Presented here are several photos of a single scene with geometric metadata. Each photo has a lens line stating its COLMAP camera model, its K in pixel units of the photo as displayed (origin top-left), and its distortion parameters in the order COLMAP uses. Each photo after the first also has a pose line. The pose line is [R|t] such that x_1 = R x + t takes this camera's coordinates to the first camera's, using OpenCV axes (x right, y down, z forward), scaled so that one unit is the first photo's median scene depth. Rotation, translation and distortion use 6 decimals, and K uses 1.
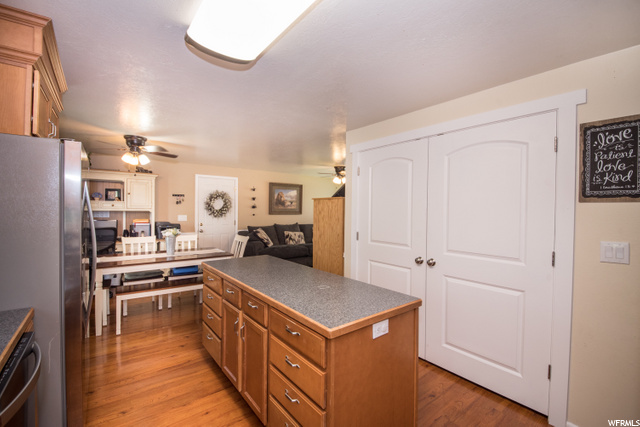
lens RADIAL K [[278.8, 0, 324.2], [0, 278.8, 211.3], [0, 0, 1]] dist [0.004424, 0.000003]
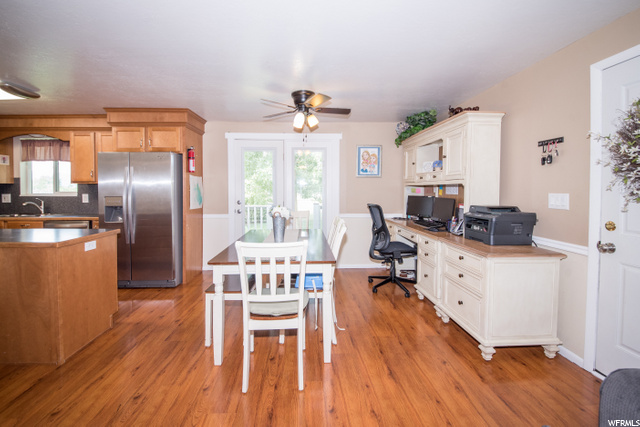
lens RADIAL K [[264.4, 0, 311.1], [0, 264.4, 196.4], [0, 0, 1]] dist [-0.015469, -0.002200]
pose [[-0.588399, 0.006907, -0.808541, -0.038890], [-0.013772, 0.999733, 0.018562, 0.016072], [0.808454, 0.022057, -0.588146, 0.926492]]
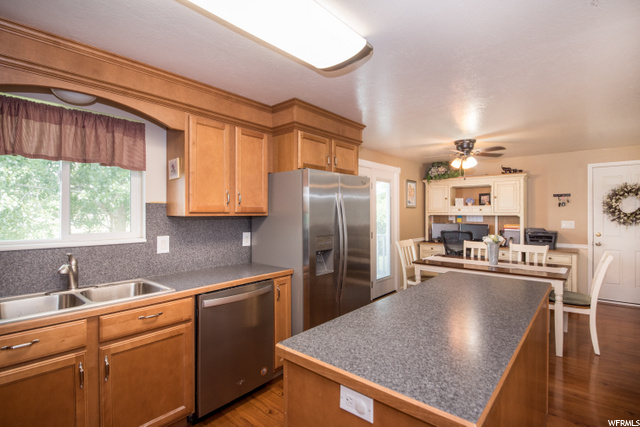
lens RADIAL K [[307.2, 0, 320.8], [0, 307.2, 215.2], [0, 0, 1]] dist [0.010711, -0.005990]
pose [[0.184451, -0.005370, -0.982827, 0.190519], [-0.003015, 0.999977, -0.006030, 0.005515], [0.982837, 0.004076, 0.184430, 0.183477]]
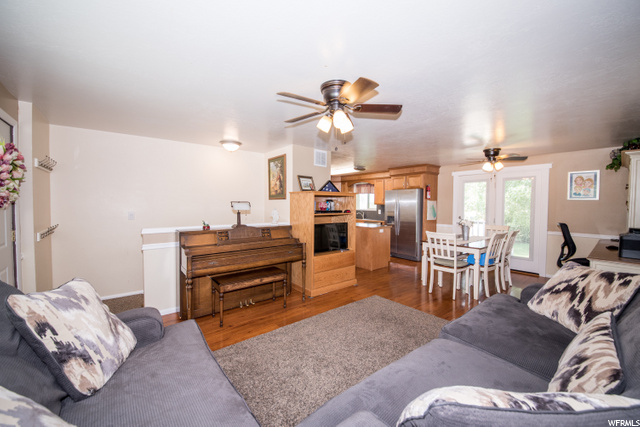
lens RADIAL K [[253.6, 0, 316.8], [0, 253.6, 211.2], [0, 0, 1]] dist [-0.013096, -0.000098]
pose [[-0.999787, -0.019746, 0.006070, 0.074303], [-0.019518, 0.999175, 0.035608, -0.001991], [-0.006768, 0.035482, -0.999347, 1.367406]]
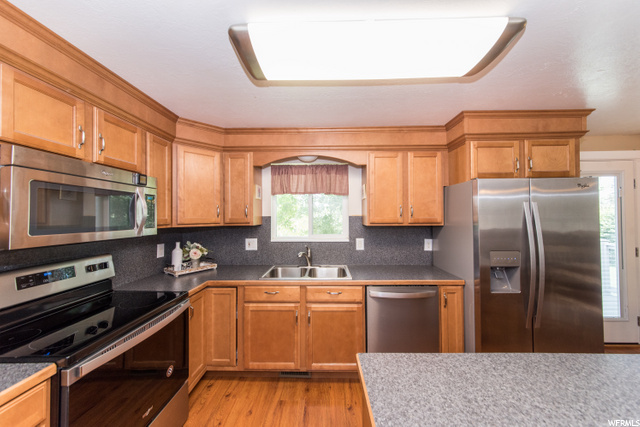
lens RADIAL K [[225.4, 0, 322.9], [0, 225.4, 212.9], [0, 0, 1]] dist [-0.003242, -0.000083]
pose [[-0.639056, -0.016688, -0.768979, 0.132579], [-0.005921, 0.999842, -0.016777, -0.009831], [0.769137, -0.006169, -0.639054, 0.275088]]
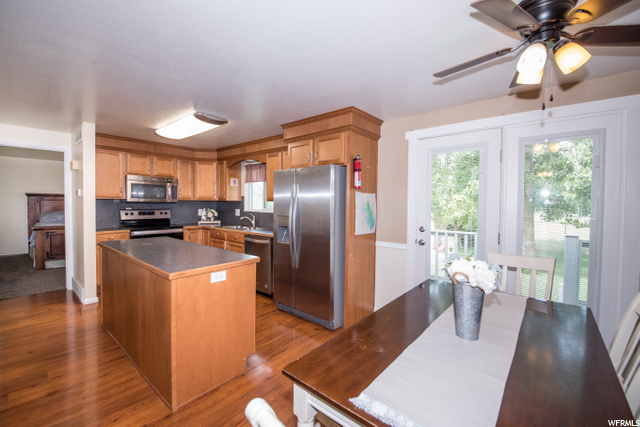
lens RADIAL K [[264.9, 0, 322.2], [0, 264.9, 207.5], [0, 0, 1]] dist [-0.002423, -0.001001]
pose [[-0.978115, -0.020289, -0.207071, -0.205955], [-0.025221, 0.999457, 0.021202, 0.002133], [0.206528, 0.025960, -0.978096, 0.802100]]
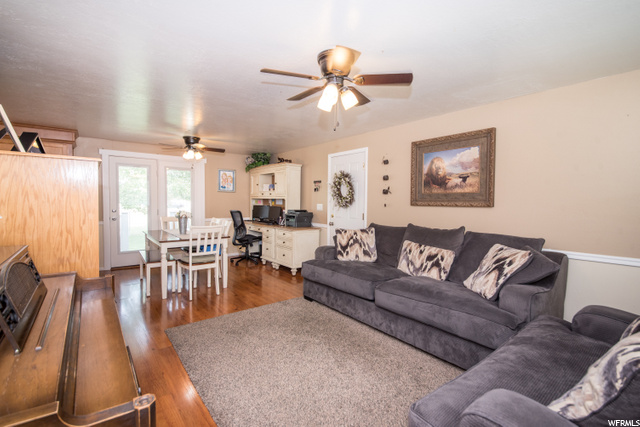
lens RADIAL K [[307.2, 0, 318.6], [0, 307.2, 215.6], [0, 0, 1]] dist [0.010711, -0.005990]
pose [[-0.005876, 0.035087, -0.999367, 0.446743], [-0.018665, 0.999206, 0.035191, 0.016670], [0.999809, 0.018860, -0.005216, 0.988275]]
